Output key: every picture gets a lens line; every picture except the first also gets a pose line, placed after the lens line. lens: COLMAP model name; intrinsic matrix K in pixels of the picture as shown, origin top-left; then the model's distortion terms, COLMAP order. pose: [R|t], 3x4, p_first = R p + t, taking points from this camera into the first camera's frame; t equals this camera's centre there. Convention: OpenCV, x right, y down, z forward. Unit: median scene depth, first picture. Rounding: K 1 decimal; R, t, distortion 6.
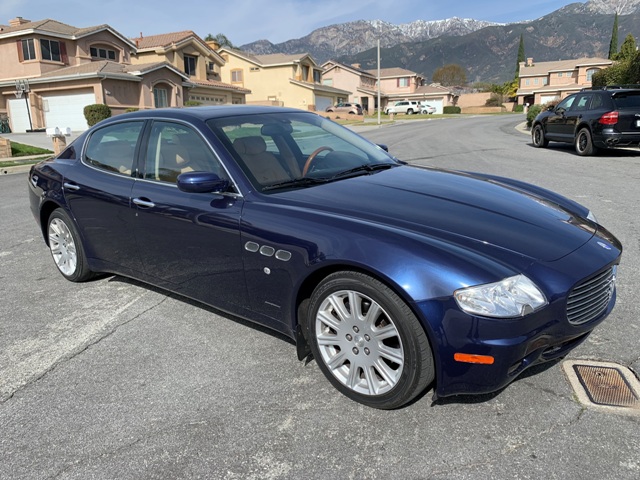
lens RADIAL K [[489.5, 0, 321.3], [0, 489.5, 241.0], [0, 0, 1]] dist [0.011756, 0.000488]
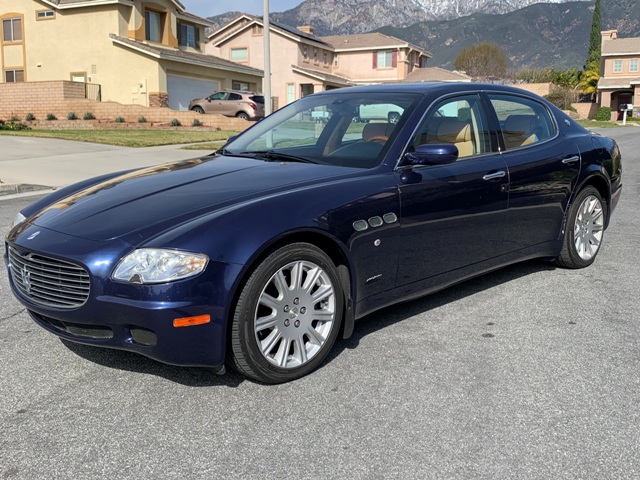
lens RADIAL K [[669.4, 0, 319.1], [0, 669.4, 239.7], [0, 0, 1]] dist [0.015960, 0.000000]
pose [[0.999578, 0.025573, 0.013765, 0.091582], [-0.024598, 0.997462, -0.066816, -0.079843], [-0.015439, 0.066449, 0.997670, 0.293532]]
